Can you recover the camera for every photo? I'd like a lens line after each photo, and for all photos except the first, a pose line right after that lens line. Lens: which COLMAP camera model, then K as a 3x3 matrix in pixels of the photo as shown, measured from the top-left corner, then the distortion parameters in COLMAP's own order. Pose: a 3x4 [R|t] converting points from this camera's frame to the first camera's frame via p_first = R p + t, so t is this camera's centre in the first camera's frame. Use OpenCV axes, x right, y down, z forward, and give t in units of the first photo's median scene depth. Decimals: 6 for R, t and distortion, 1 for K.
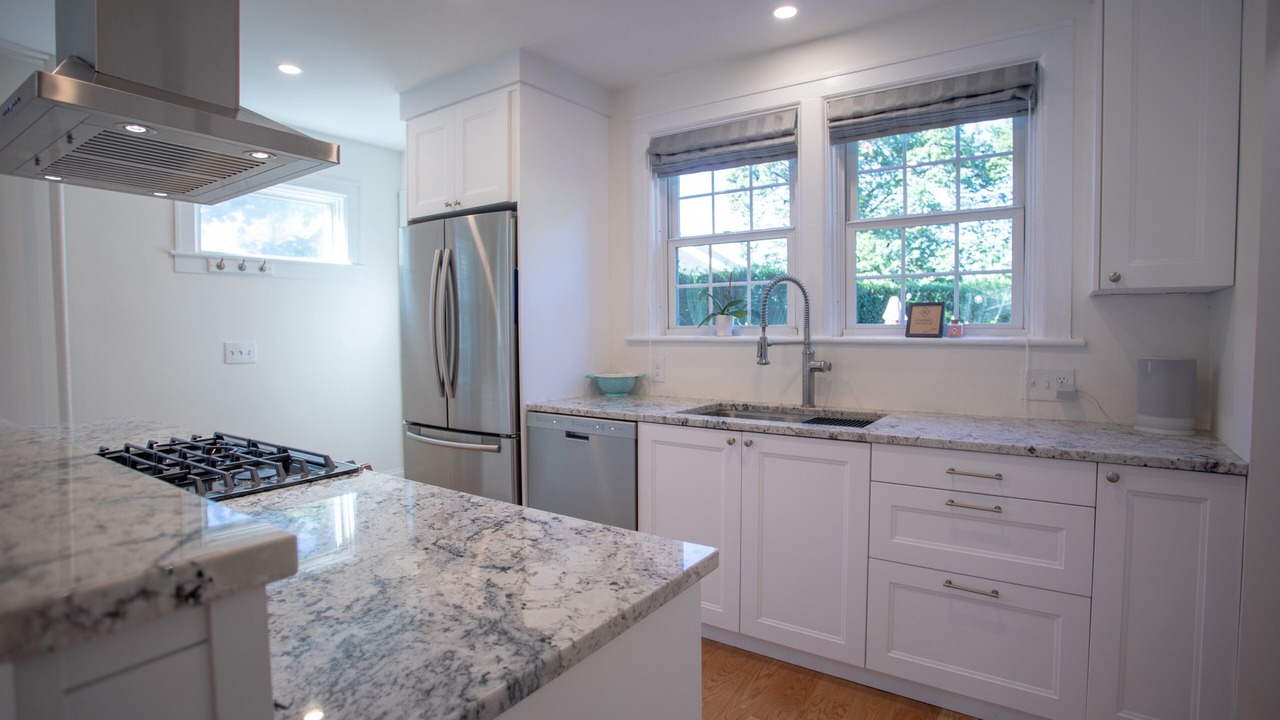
lens RADIAL K [[618.9, 0, 642.7], [0, 618.9, 356.0], [0, 0, 1]] dist [-0.075223, 0.025140]
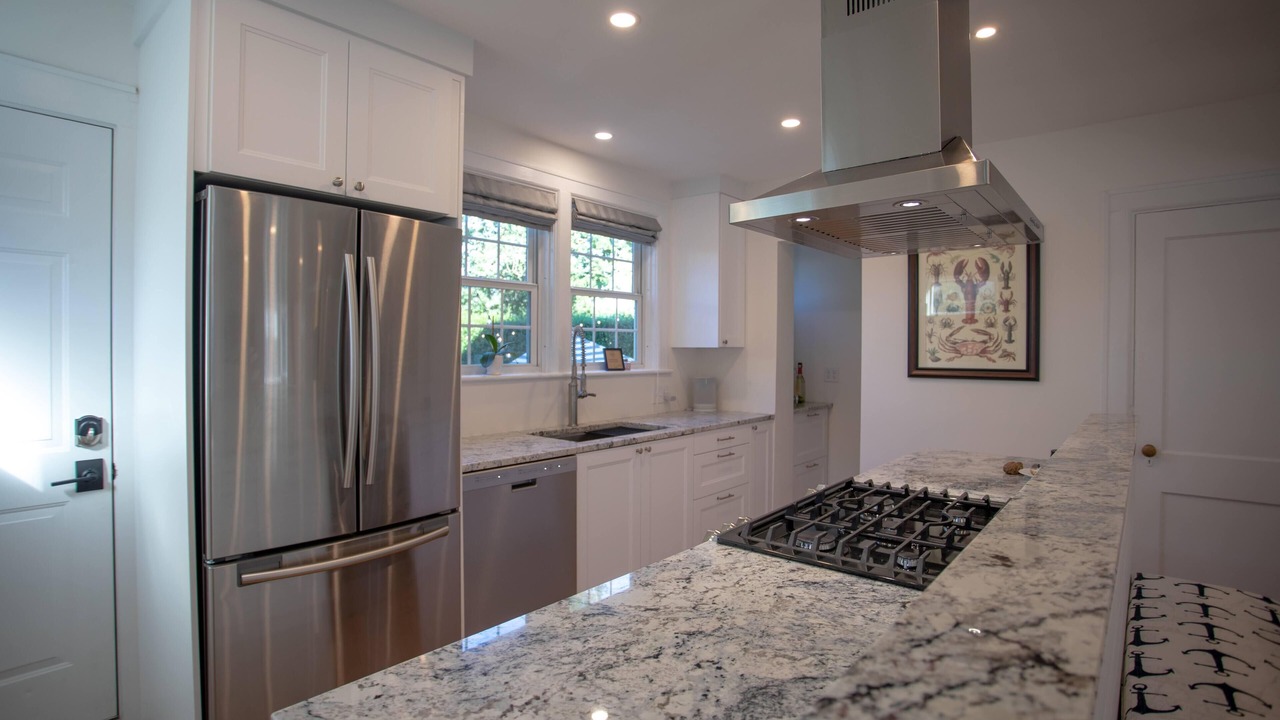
lens RADIAL K [[618.9, 0, 642.7], [0, 618.9, 356.0], [0, 0, 1]] dist [-0.075223, 0.025140]
pose [[0.112053, -0.004141, 0.993694, -1.065856], [0.043991, 0.999032, -0.000798, -0.061979], [-0.992728, 0.043803, 0.112127, 0.728324]]
